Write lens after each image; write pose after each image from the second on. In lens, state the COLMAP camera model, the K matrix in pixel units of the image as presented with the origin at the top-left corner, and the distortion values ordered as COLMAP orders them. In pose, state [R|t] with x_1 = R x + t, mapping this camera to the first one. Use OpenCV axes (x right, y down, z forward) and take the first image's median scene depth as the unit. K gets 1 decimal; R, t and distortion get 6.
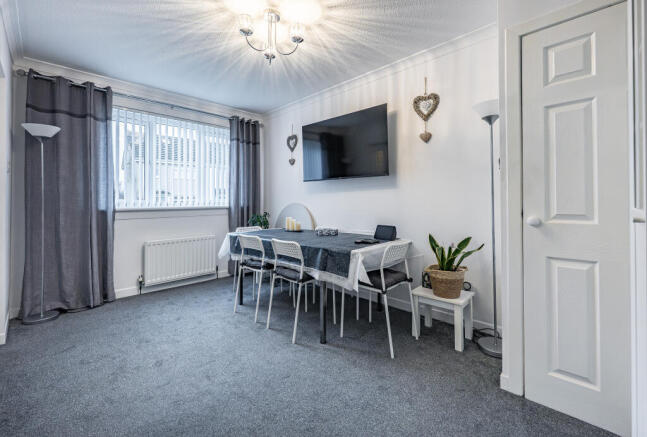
lens RADIAL K [[266.8, 0, 328.8], [0, 266.8, 203.3], [0, 0, 1]] dist [0.010223, -0.000990]
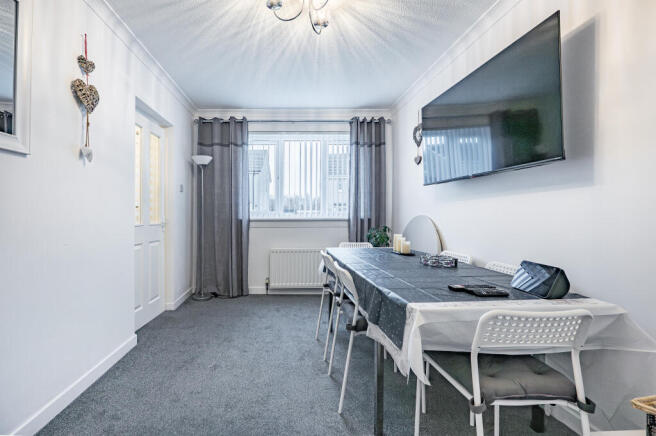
lens RADIAL K [[269.0, 0, 324.0], [0, 269.0, 216.0], [0, 0, 1]] dist [0.012199, -0.000626]
pose [[0.715487, 0.013053, -0.698504, 0.259581], [-0.009885, 0.999914, 0.008561, -0.004316], [0.698556, 0.000779, 0.715555, 0.353712]]
